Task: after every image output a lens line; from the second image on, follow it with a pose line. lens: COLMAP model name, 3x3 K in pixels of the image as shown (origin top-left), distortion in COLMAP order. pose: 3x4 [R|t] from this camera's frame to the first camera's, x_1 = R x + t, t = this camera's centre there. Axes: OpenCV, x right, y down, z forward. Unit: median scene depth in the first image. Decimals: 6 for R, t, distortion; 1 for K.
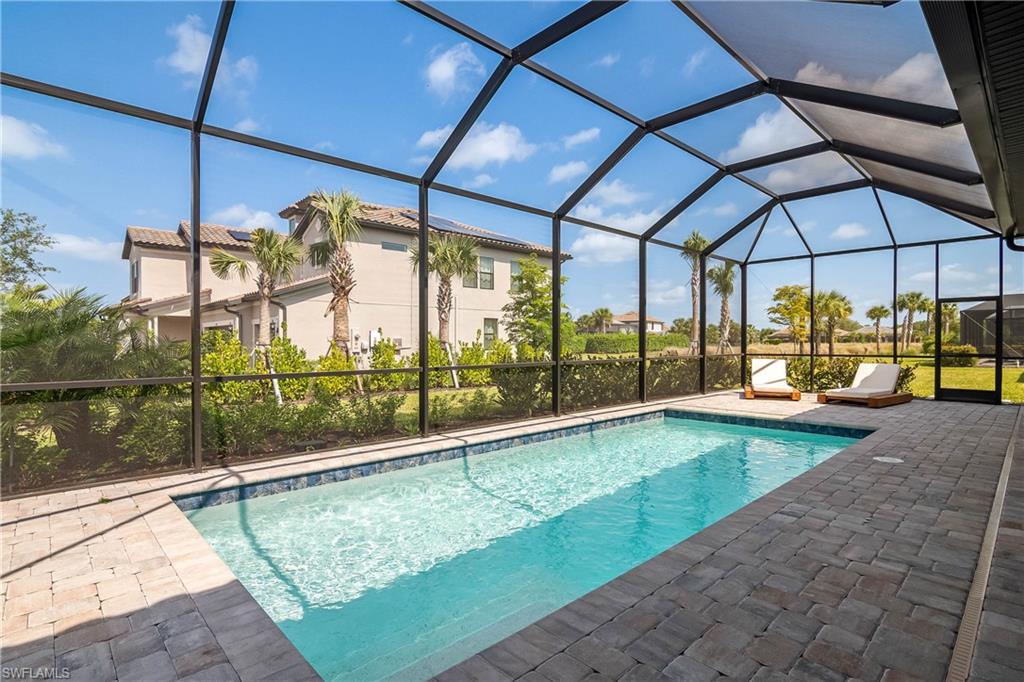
lens RADIAL K [[512.3, 0, 508.4], [0, 512.3, 344.4], [0, 0, 1]] dist [-0.021695, 0.000977]
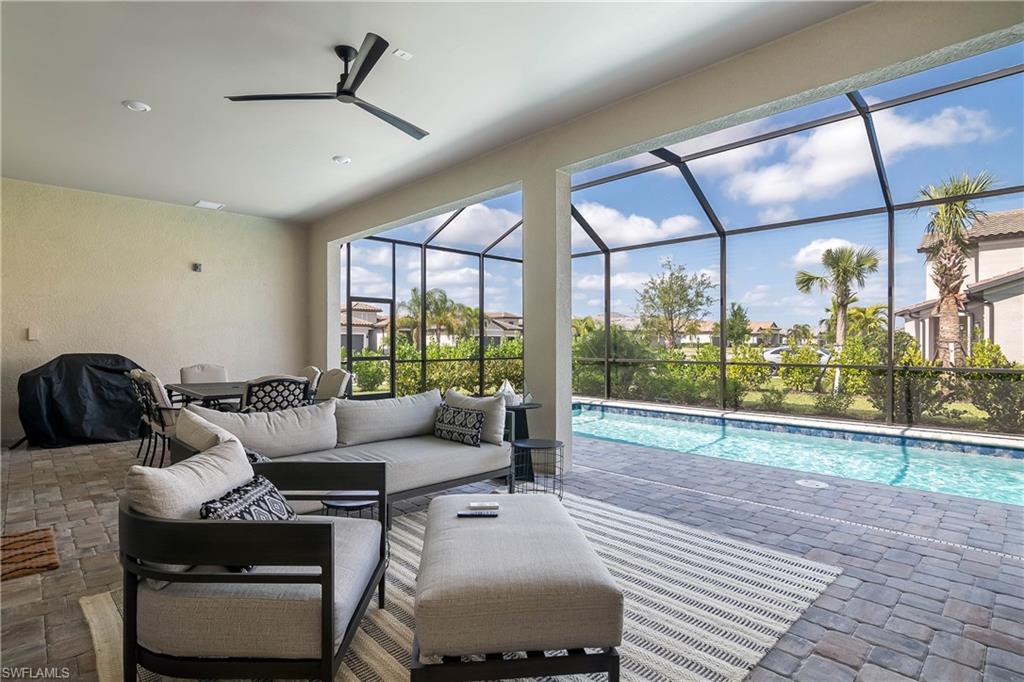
lens RADIAL K [[512.3, 0, 508.4], [0, 512.3, 344.4], [0, 0, 1]] dist [-0.021695, 0.000977]
pose [[0.000627, 0.006188, -0.999981, 1.243332], [-0.004323, 0.999972, 0.006185, -0.006337], [0.999990, 0.004319, 0.000654, 0.401482]]
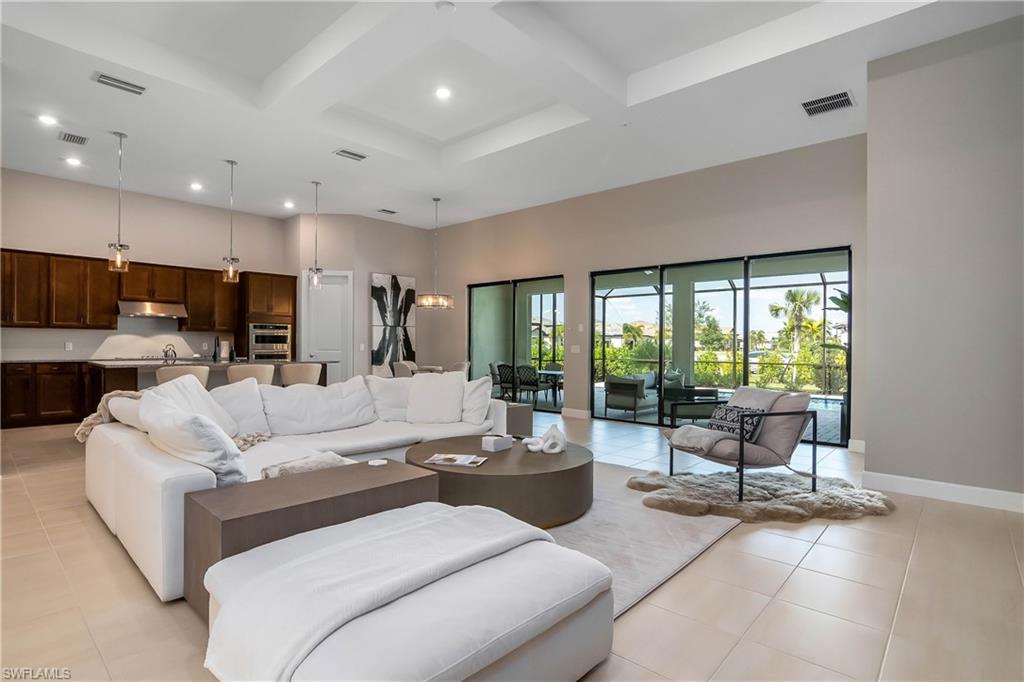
lens RADIAL K [[512.3, 0, 508.4], [0, 512.3, 344.4], [0, 0, 1]] dist [-0.021695, 0.000977]
pose [[0.075086, 0.001258, -0.997176, 1.785204], [-0.009306, 0.999957, 0.000560, -0.018108], [0.997134, 0.009238, 0.075095, 0.020596]]
